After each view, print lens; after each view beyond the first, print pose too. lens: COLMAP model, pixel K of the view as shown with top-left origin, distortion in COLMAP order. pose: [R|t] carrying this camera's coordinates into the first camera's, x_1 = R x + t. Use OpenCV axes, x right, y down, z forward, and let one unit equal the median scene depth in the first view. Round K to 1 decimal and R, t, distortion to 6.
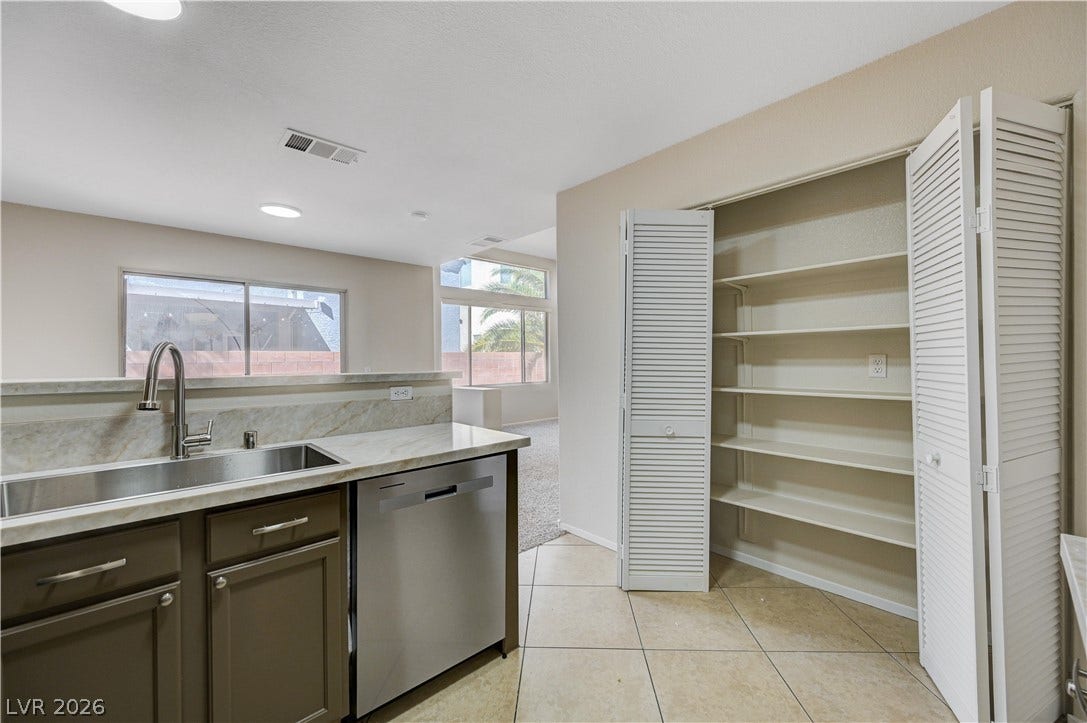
lens RADIAL K [[430.7, 0, 543.5], [0, 430.7, 361.5], [0, 0, 1]] dist [0.009102, 0.000356]
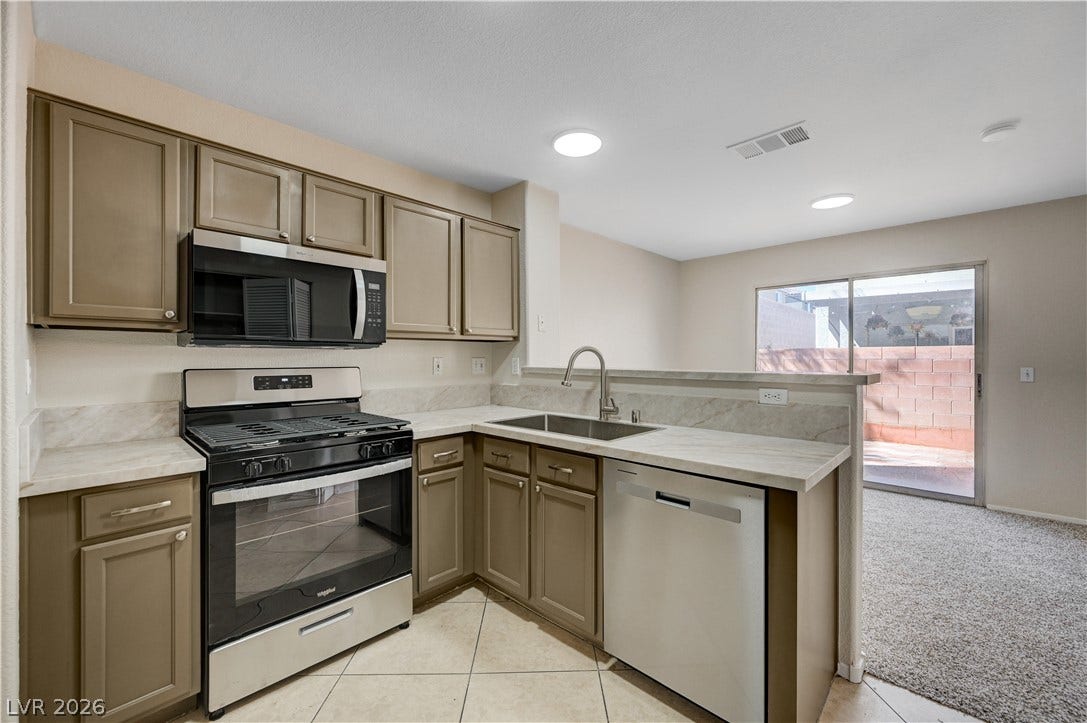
lens RADIAL K [[438.3, 0, 549.3], [0, 438.3, 357.7], [0, 0, 1]] dist [-0.000116, 0.000084]
pose [[0.080141, 0.006781, -0.996760, 0.546092], [-0.004819, 0.999968, 0.006415, -0.008290], [0.996772, 0.004290, 0.080171, 0.515382]]
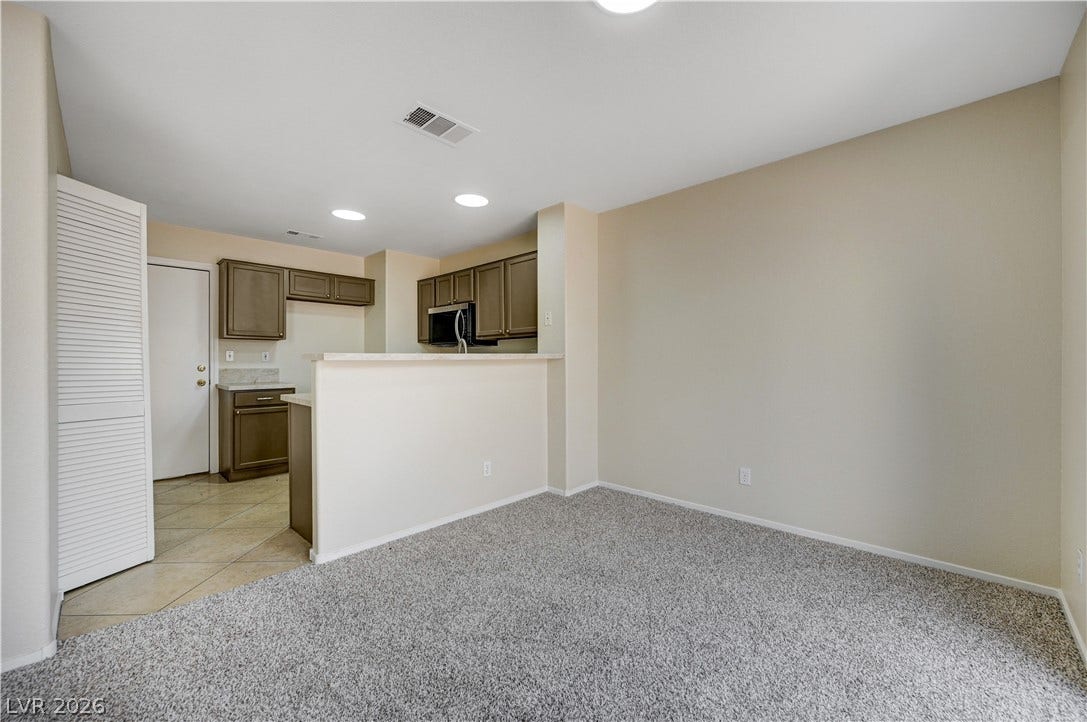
lens RADIAL K [[434.5, 0, 550.5], [0, 434.5, 362.8], [0, 0, 1]] dist [0.001070, -0.000054]
pose [[-0.997678, 0.014378, -0.066576, -0.841116], [0.013588, 0.999832, 0.012305, 0.046384], [0.066742, 0.011371, -0.997705, 2.444232]]
